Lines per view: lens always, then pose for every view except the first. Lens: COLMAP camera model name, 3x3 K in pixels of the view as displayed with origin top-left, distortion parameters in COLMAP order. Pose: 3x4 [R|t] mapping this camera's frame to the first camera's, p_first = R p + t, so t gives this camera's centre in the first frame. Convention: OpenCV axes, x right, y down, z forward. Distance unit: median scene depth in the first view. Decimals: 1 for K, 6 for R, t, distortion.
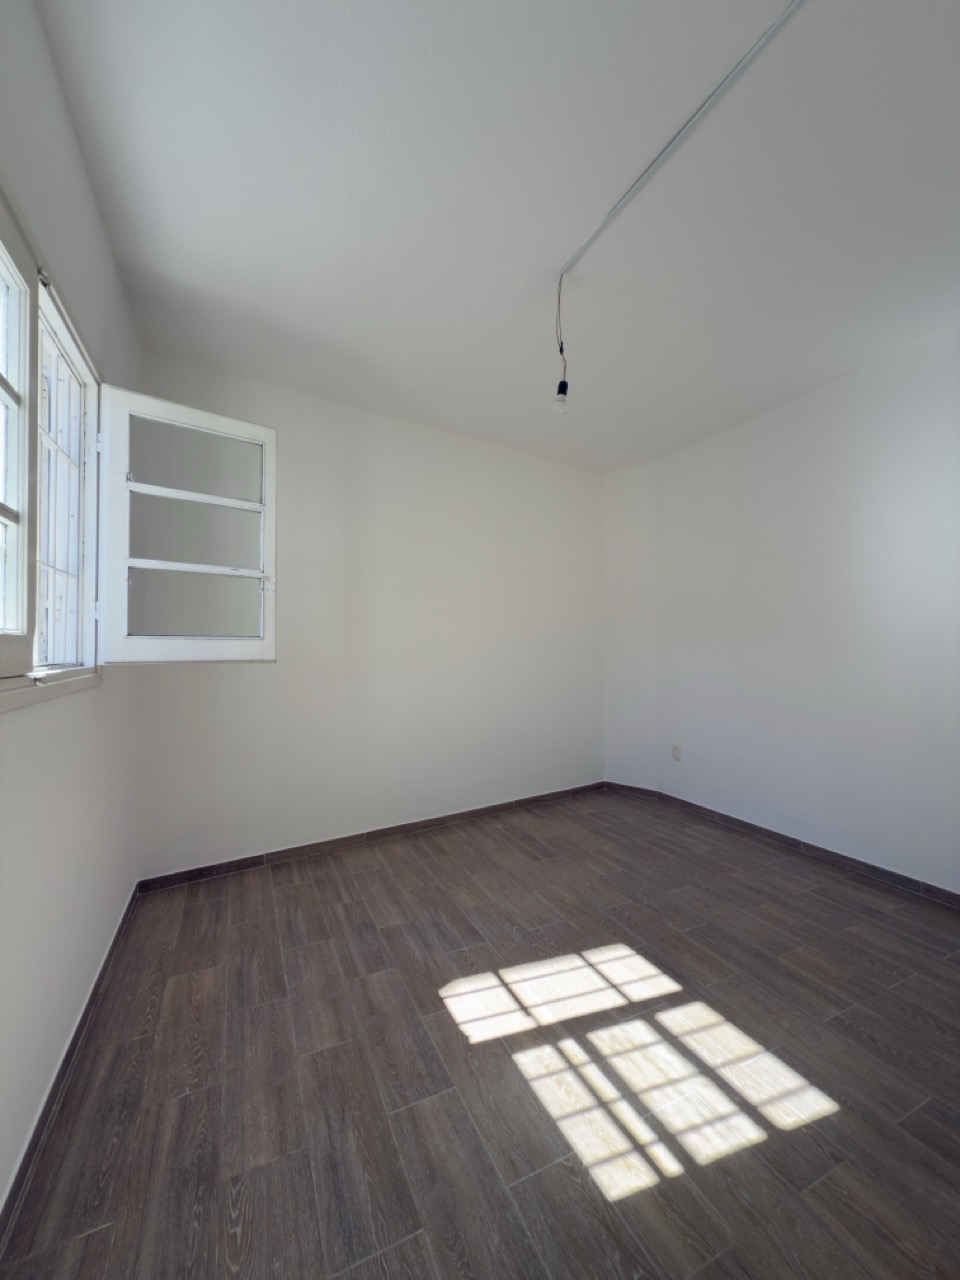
lens RADIAL K [[504.8, 0, 480.0], [0, 504.8, 640.0], [0, 0, 1]] dist [-0.001257, -0.000863]
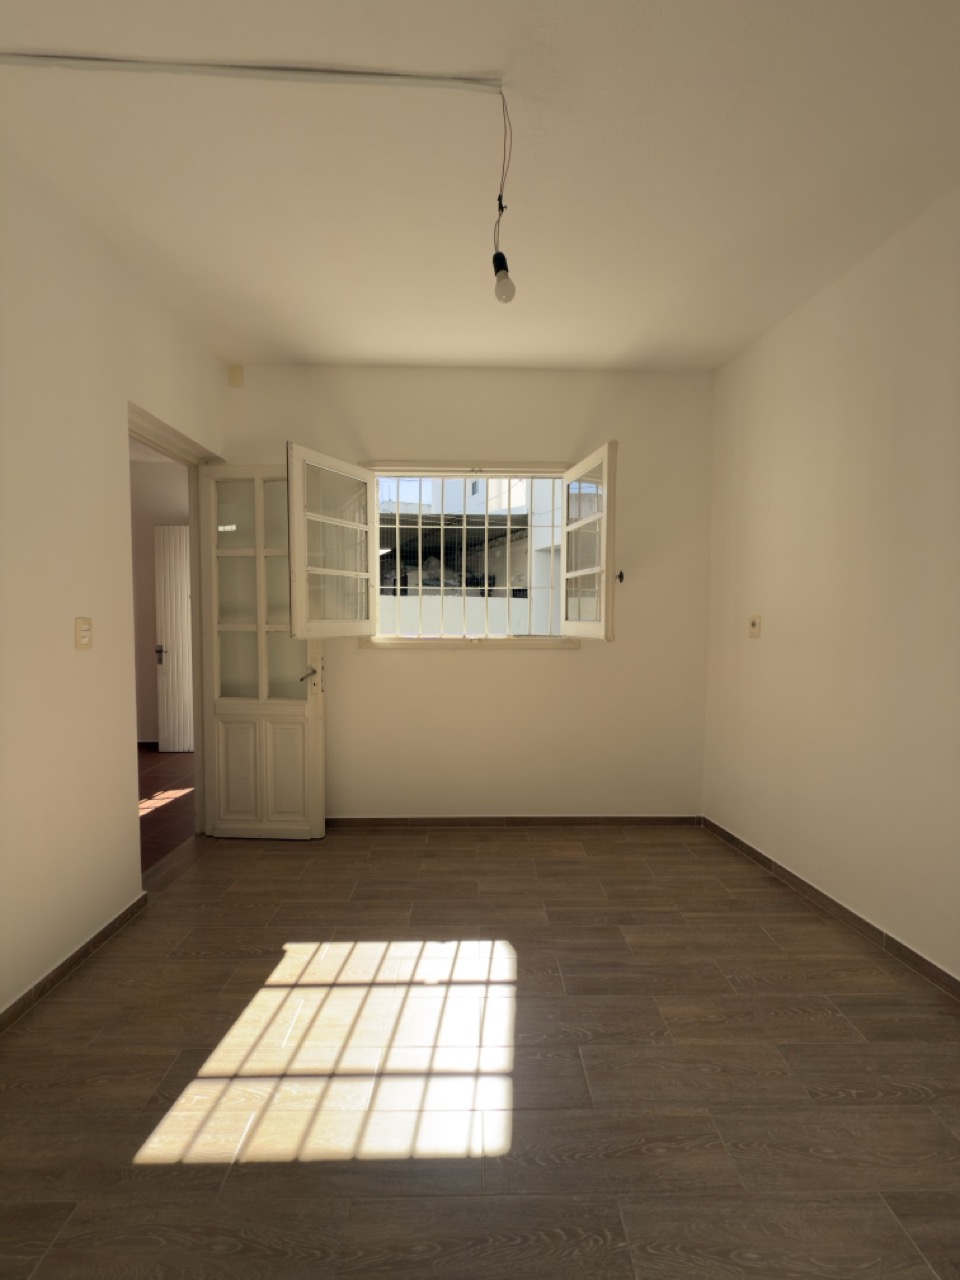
lens RADIAL K [[504.8, 0, 480.0], [0, 504.8, 640.0], [0, 0, 1]] dist [-0.001257, -0.000863]
pose [[-0.414875, 0.037181, -0.909119, 0.766149], [0.007845, 0.999274, 0.037288, -0.005402], [0.909845, 0.008338, -0.414865, 1.169233]]
